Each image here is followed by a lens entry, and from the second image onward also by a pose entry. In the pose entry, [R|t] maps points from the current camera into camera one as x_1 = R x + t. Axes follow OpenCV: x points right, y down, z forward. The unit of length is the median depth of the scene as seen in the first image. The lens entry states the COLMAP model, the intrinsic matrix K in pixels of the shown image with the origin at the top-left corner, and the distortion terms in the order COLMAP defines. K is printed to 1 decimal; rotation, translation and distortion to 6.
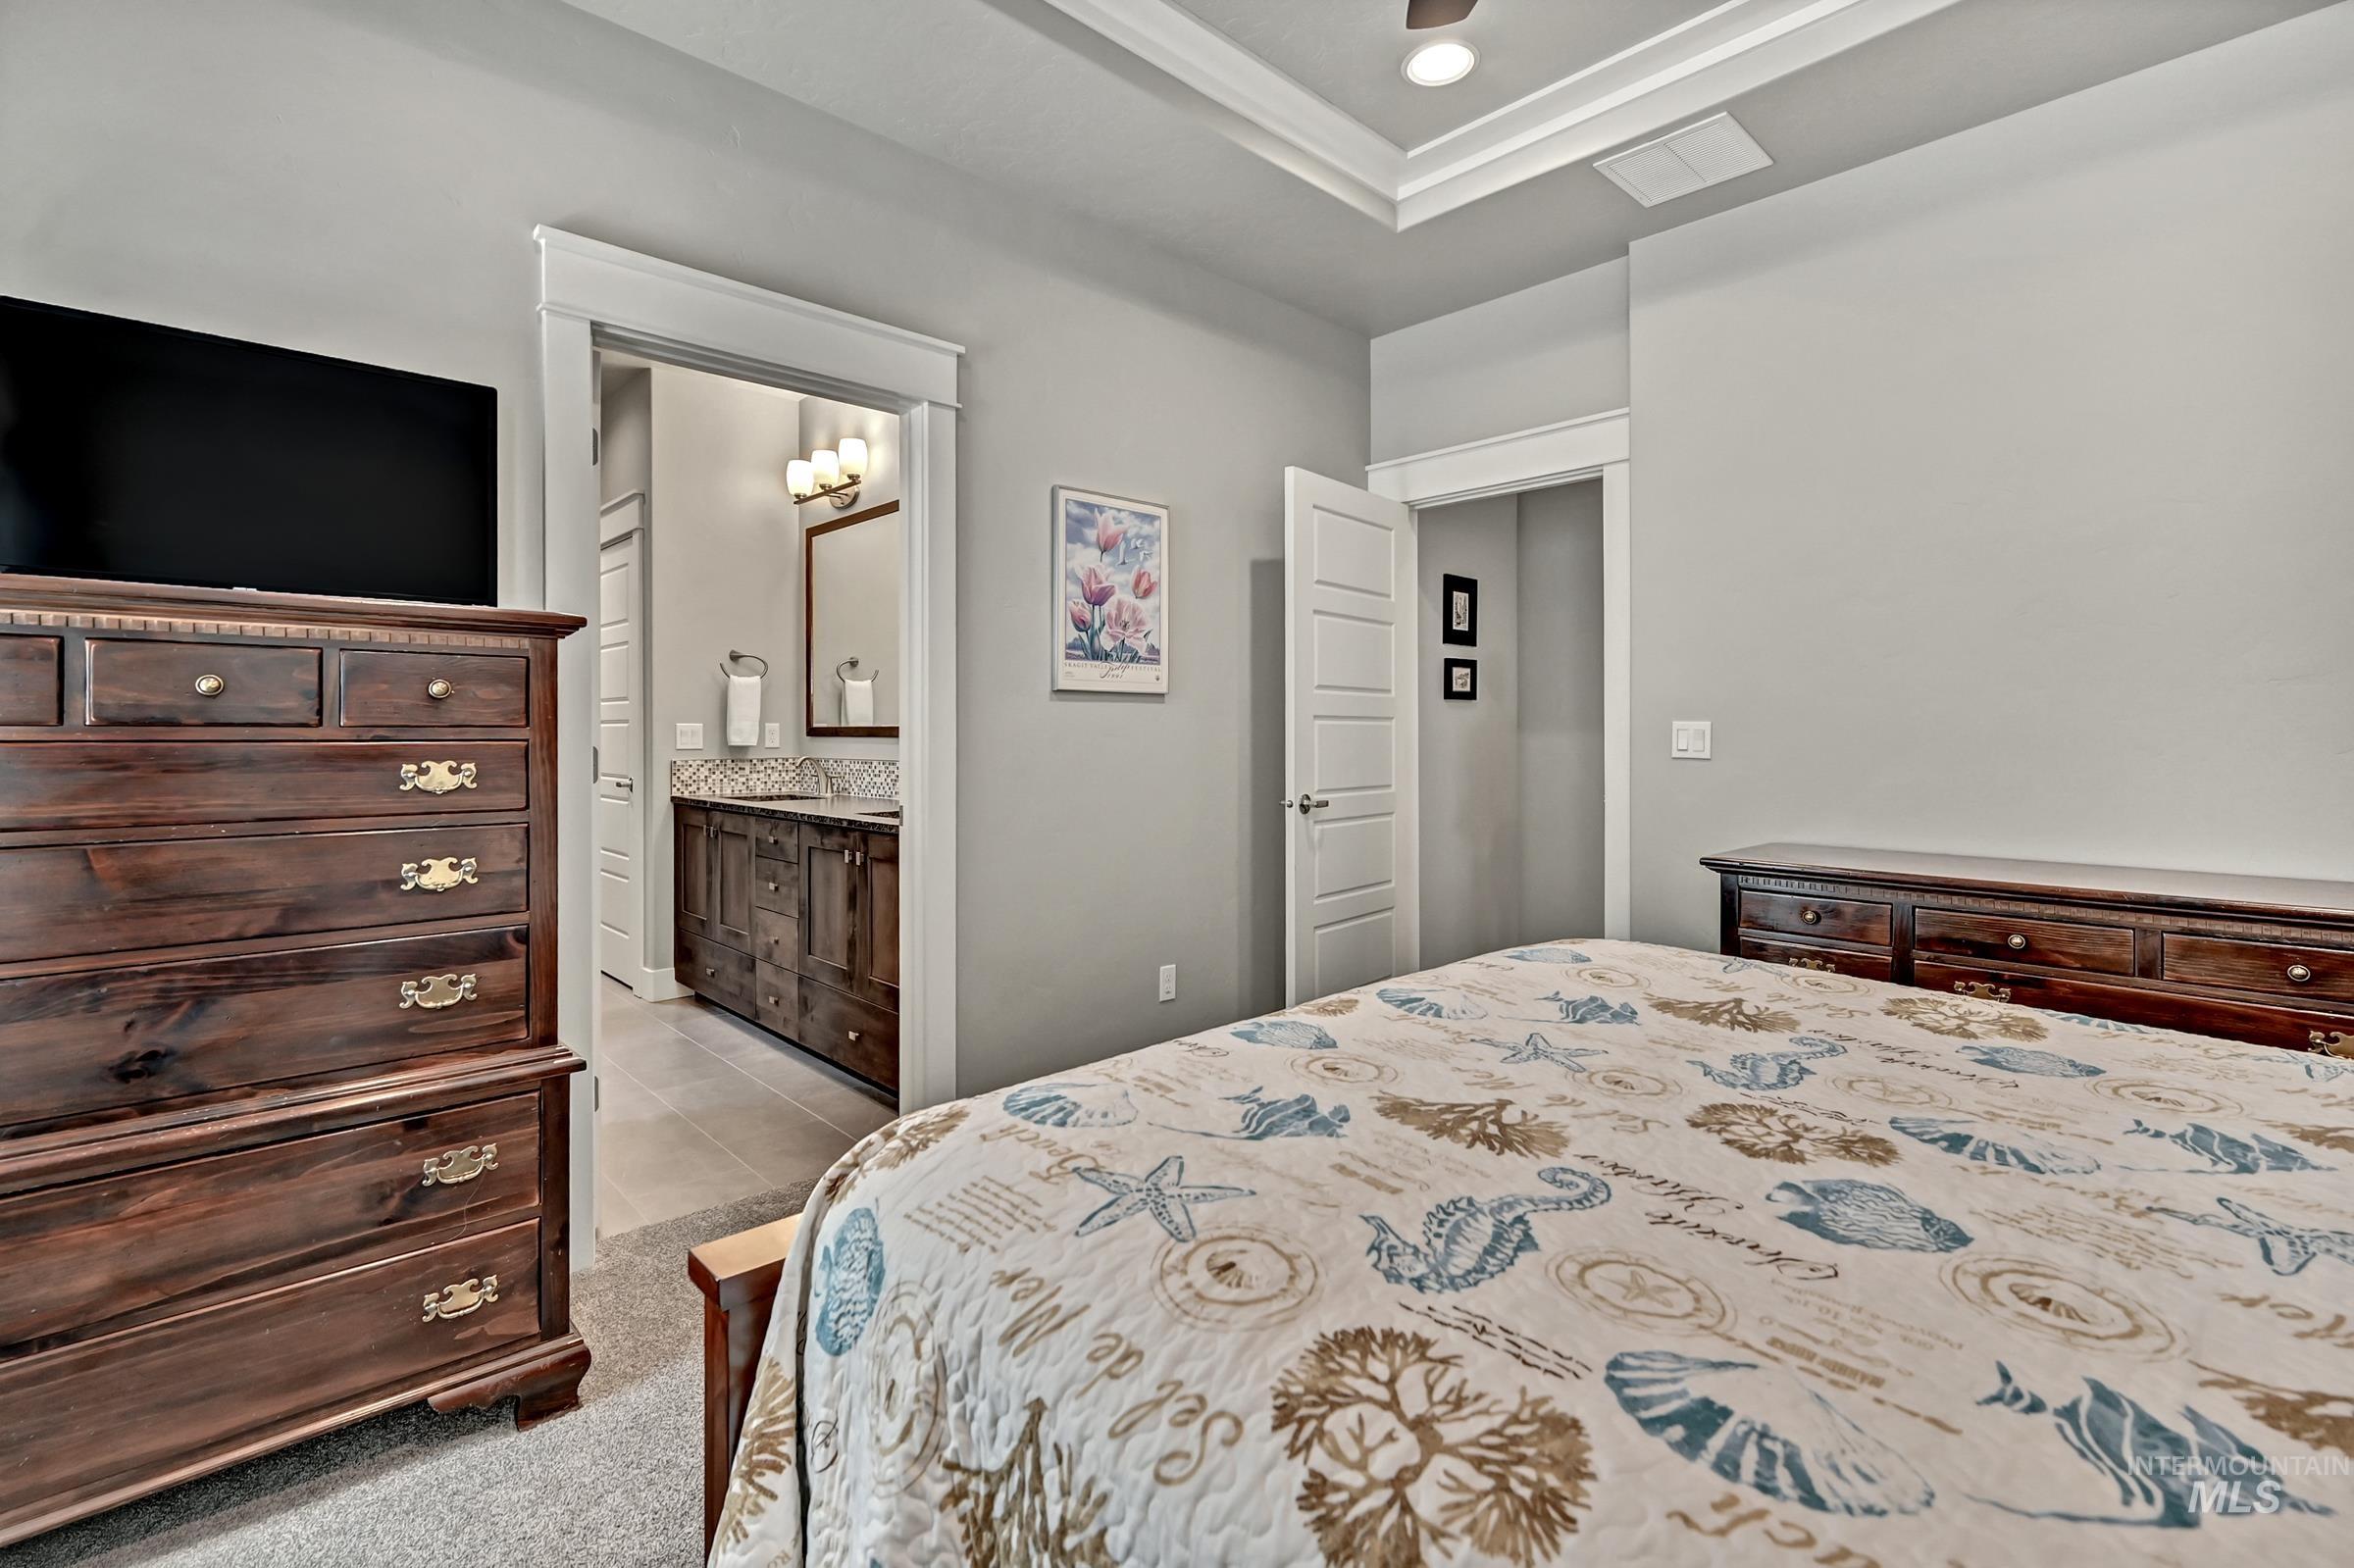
lens RADIAL K [[1060.7, 0, 1177.5], [0, 1060.7, 735.8], [0, 0, 1]] dist [0.000435, 0.000019]
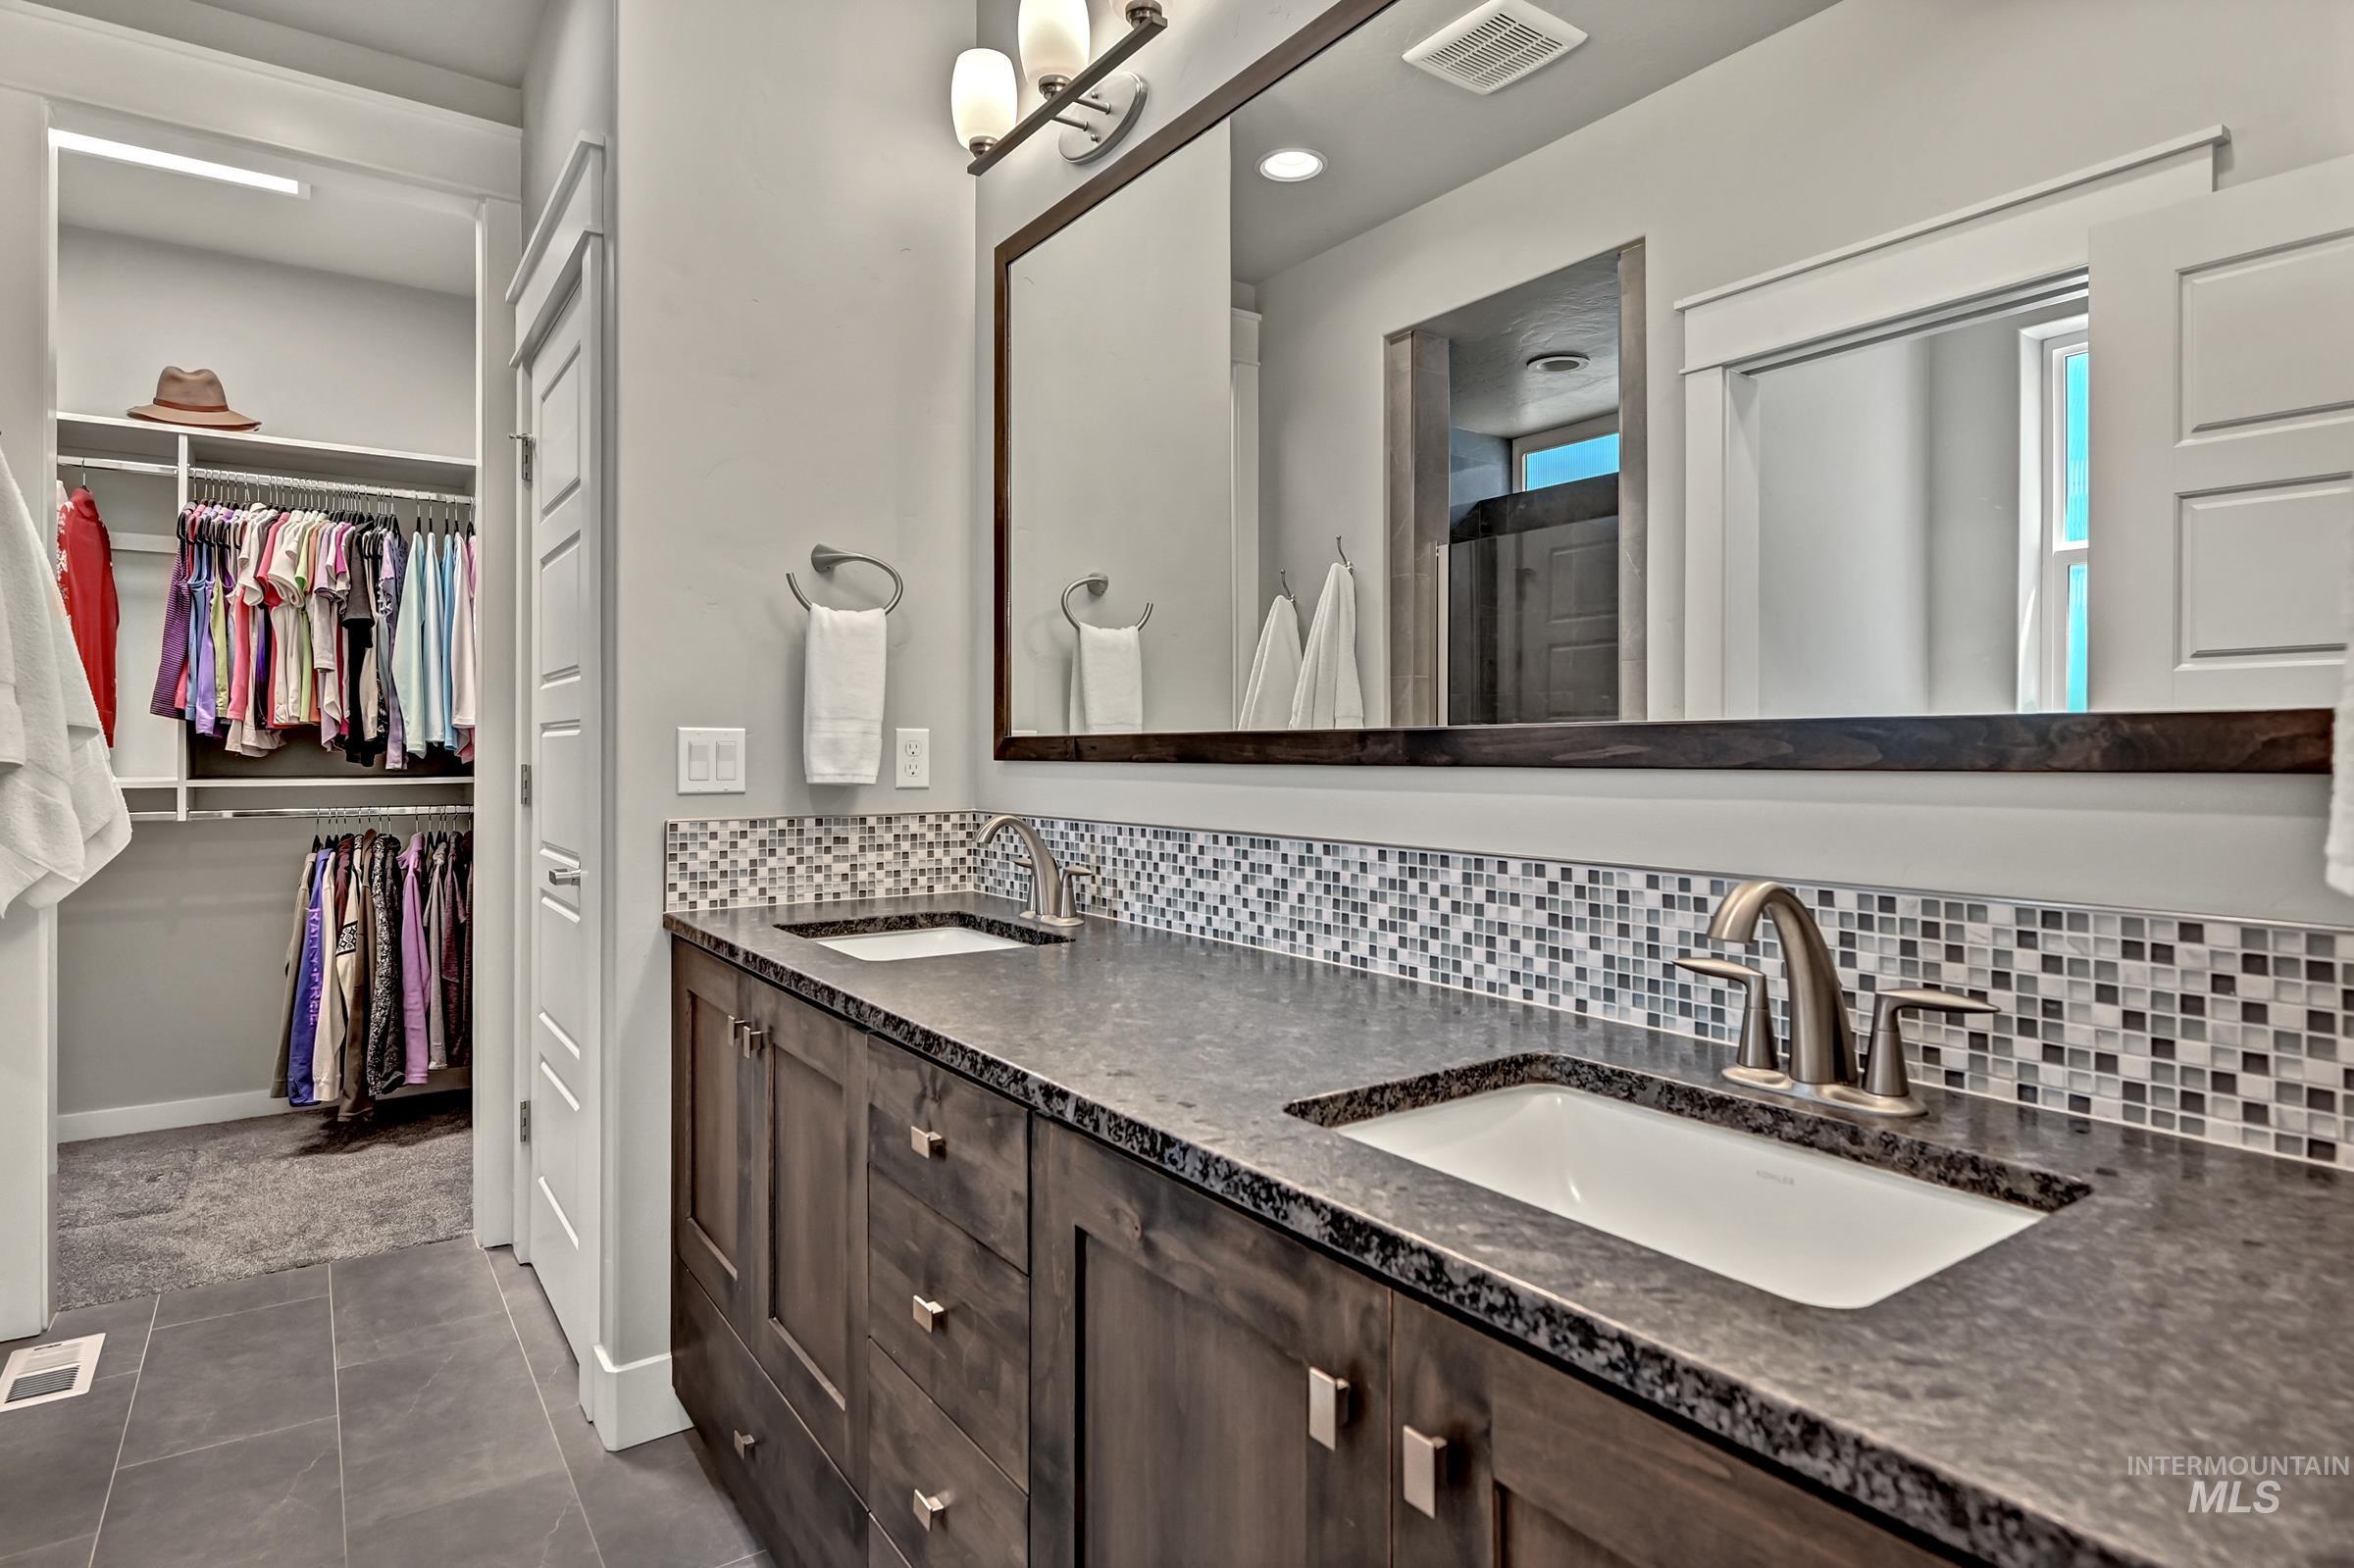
lens RADIAL K [[1243.6, 0, 1169.9], [0, 1243.6, 756.3], [0, 0, 1]] dist [-0.004584, -0.001587]
pose [[0.988948, 0.000632, -0.148265, -0.222288], [-0.000717, 1.000000, -0.000523, -0.000651], [0.148264, 0.000623, 0.988948, 0.564740]]
